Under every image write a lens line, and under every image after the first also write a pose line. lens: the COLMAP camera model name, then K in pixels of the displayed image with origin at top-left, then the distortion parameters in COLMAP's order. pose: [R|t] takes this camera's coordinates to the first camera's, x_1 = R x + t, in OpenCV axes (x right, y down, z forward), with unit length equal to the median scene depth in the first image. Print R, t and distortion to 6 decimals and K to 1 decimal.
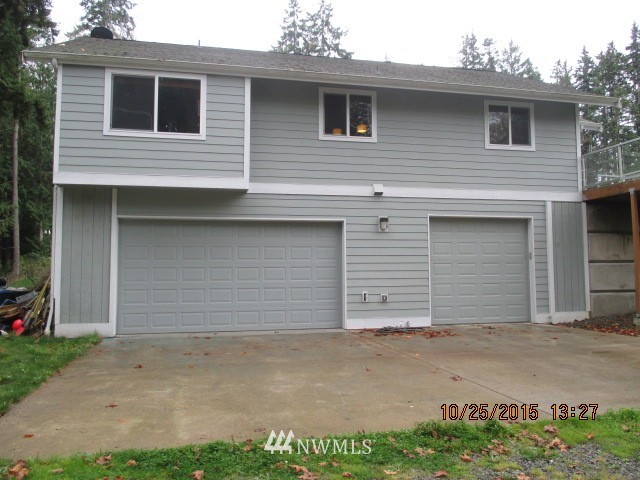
lens RADIAL K [[511.9, 0, 322.2], [0, 511.9, 229.4], [0, 0, 1]] dist [-0.032070, 0.001824]
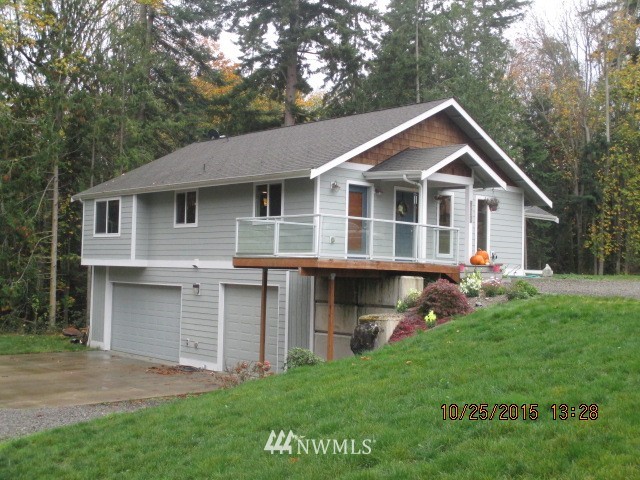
lens RADIAL K [[800.5, 0, 320.0], [0, 800.5, 240.0], [0, 0, 1]] dist [-0.008693, -0.012878]
pose [[0.496160, -0.019540, -0.868011, 2.095007], [0.031636, 0.999490, -0.004416, -0.119349], [0.867655, -0.025269, 0.496525, 0.251784]]
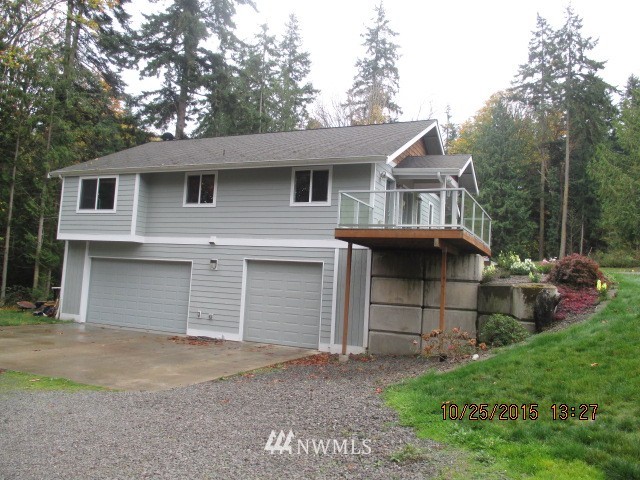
lens RADIAL K [[511.9, 0, 322.2], [0, 511.9, 229.4], [0, 0, 1]] dist [-0.032070, 0.001824]
pose [[0.805248, -0.012505, -0.592806, 1.210221], [-0.015735, 0.998975, -0.042446, -0.052256], [0.592729, 0.043508, 0.804226, 0.034474]]
